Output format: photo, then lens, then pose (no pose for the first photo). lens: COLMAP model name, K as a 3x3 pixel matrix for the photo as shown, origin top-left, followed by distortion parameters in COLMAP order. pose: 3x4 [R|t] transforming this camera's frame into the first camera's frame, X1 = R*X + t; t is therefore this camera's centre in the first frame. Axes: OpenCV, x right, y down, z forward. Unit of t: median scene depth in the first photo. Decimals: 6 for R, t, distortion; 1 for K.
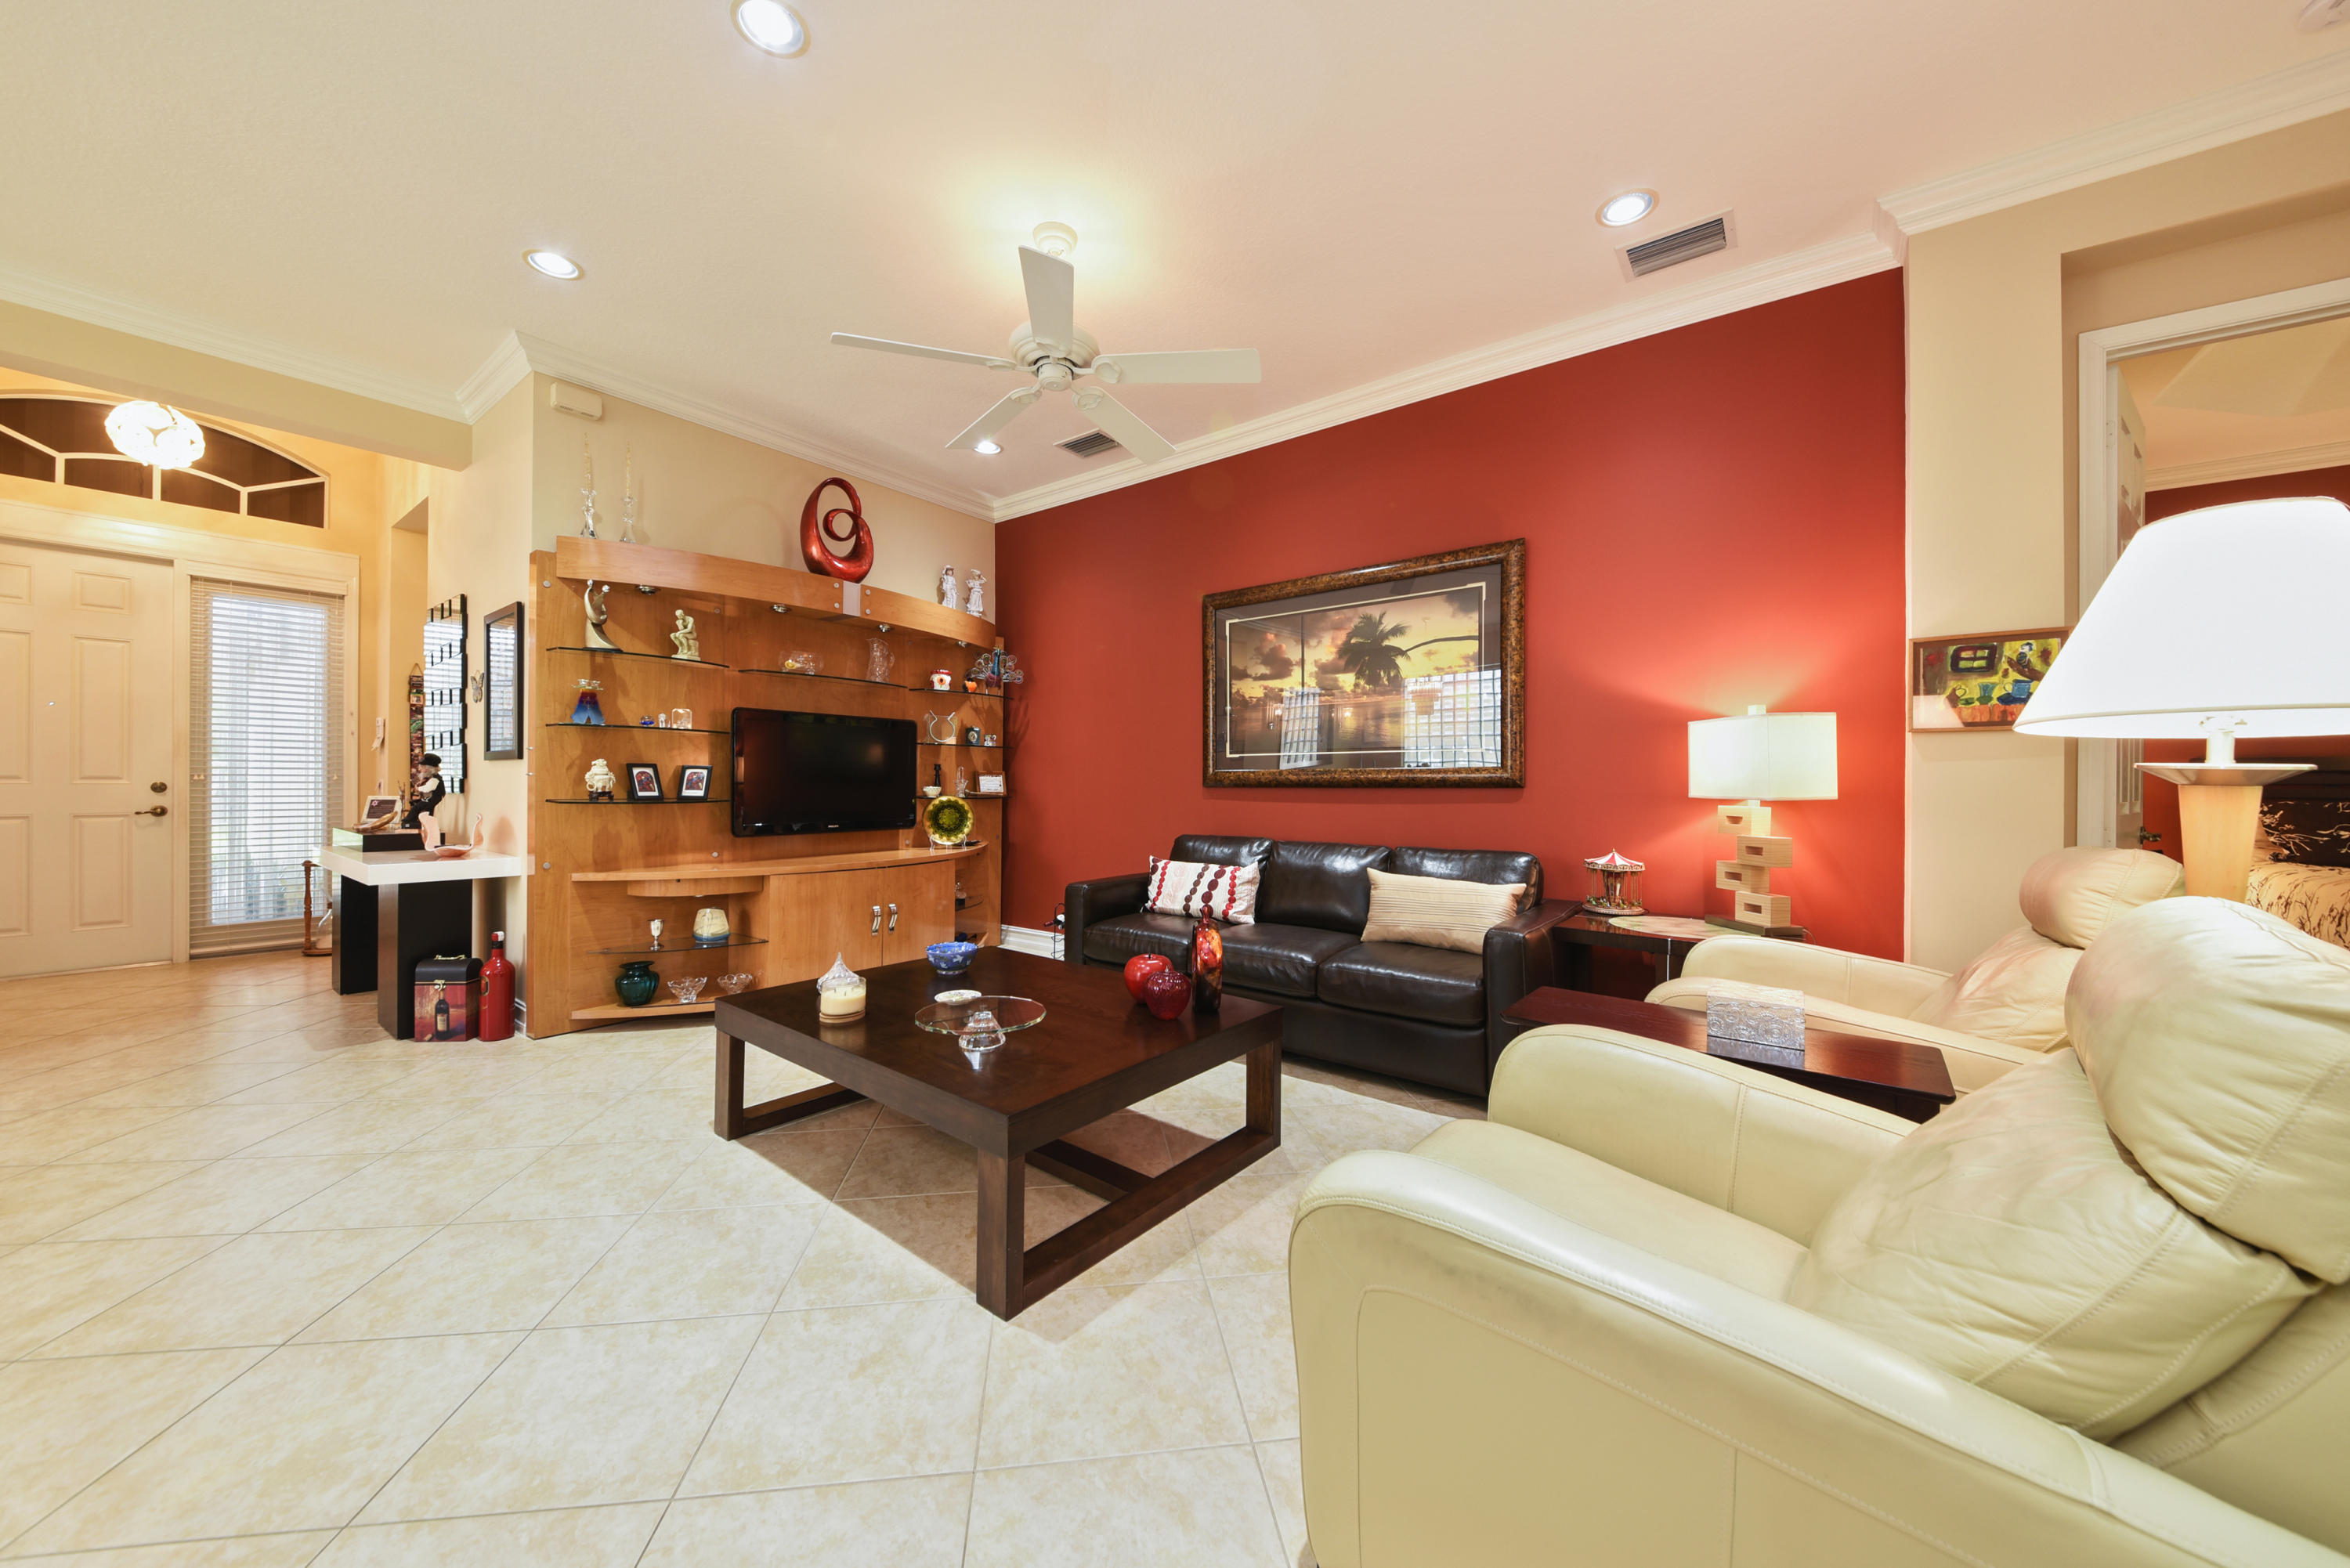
lens RADIAL K [[857.0, 0, 1166.2], [0, 857.0, 785.2], [0, 0, 1]] dist [-0.000305, -0.000264]
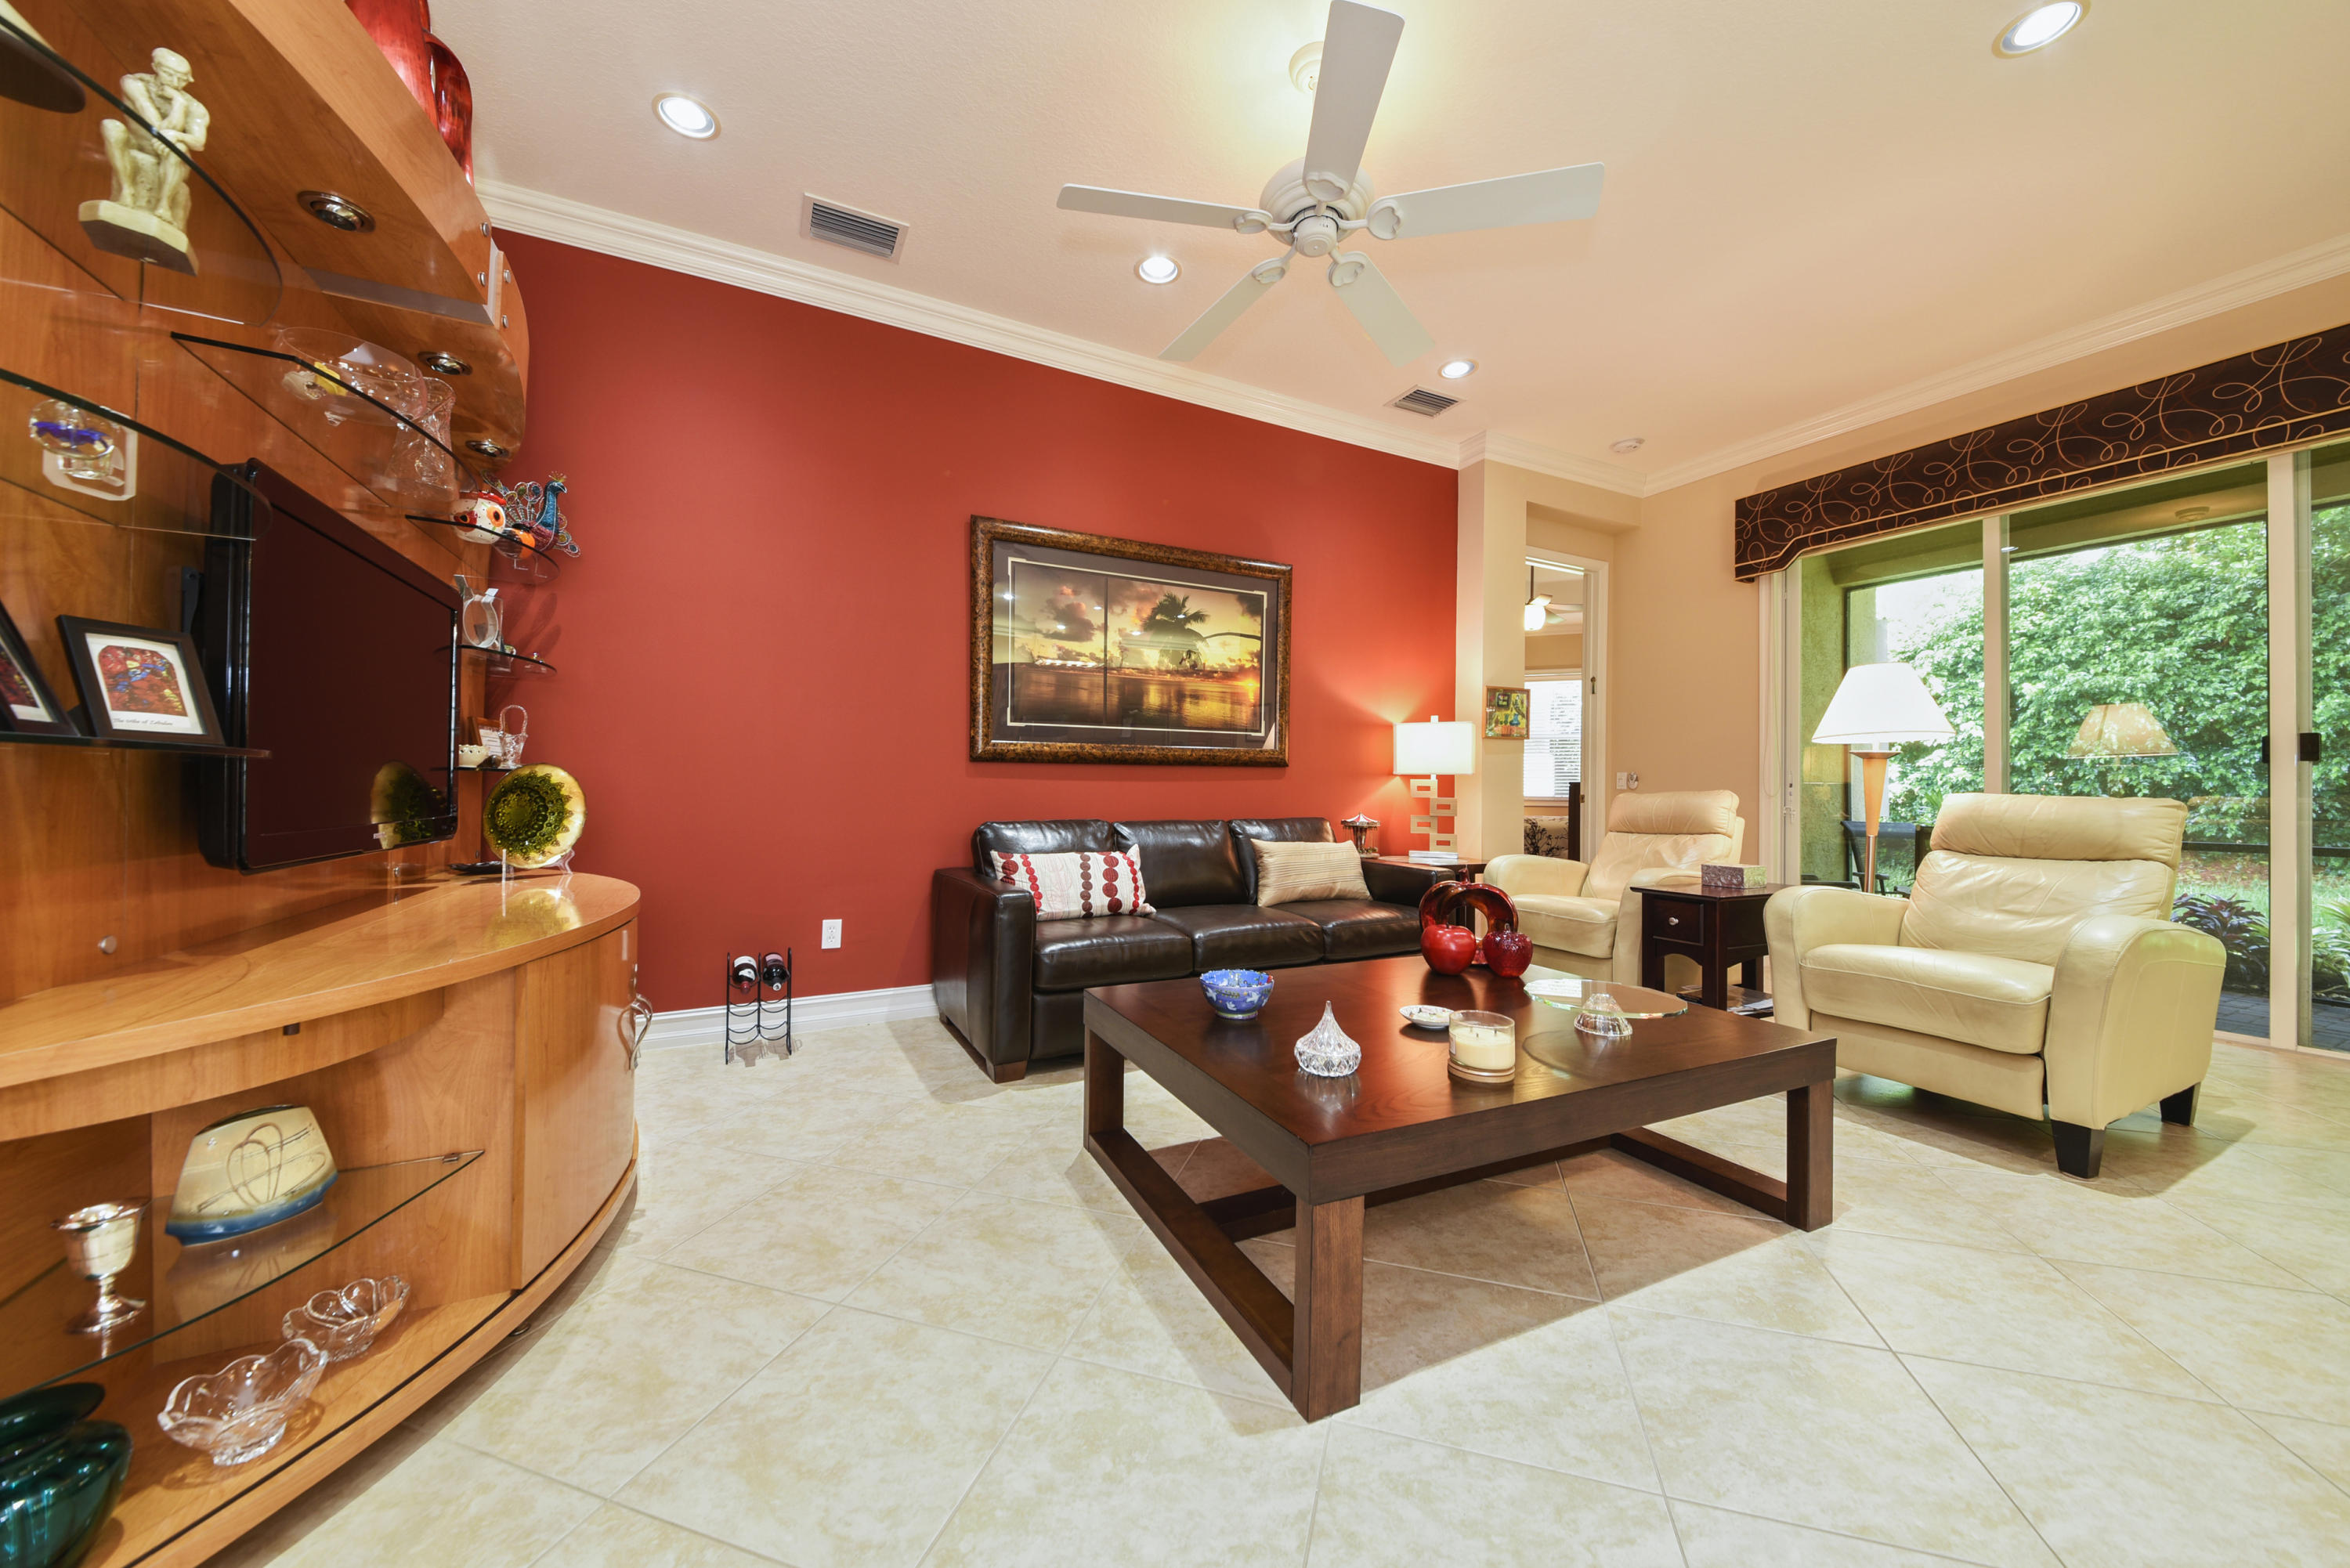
lens RADIAL K [[813.6, 0, 1232.2], [0, 813.6, 797.4], [0, 0, 1]] dist [-0.000404, -0.000240]
pose [[0.398945, -0.020675, 0.916742, -0.642782], [-0.009791, 0.999593, 0.026804, 0.015143], [-0.916923, -0.019669, 0.398580, 0.564550]]
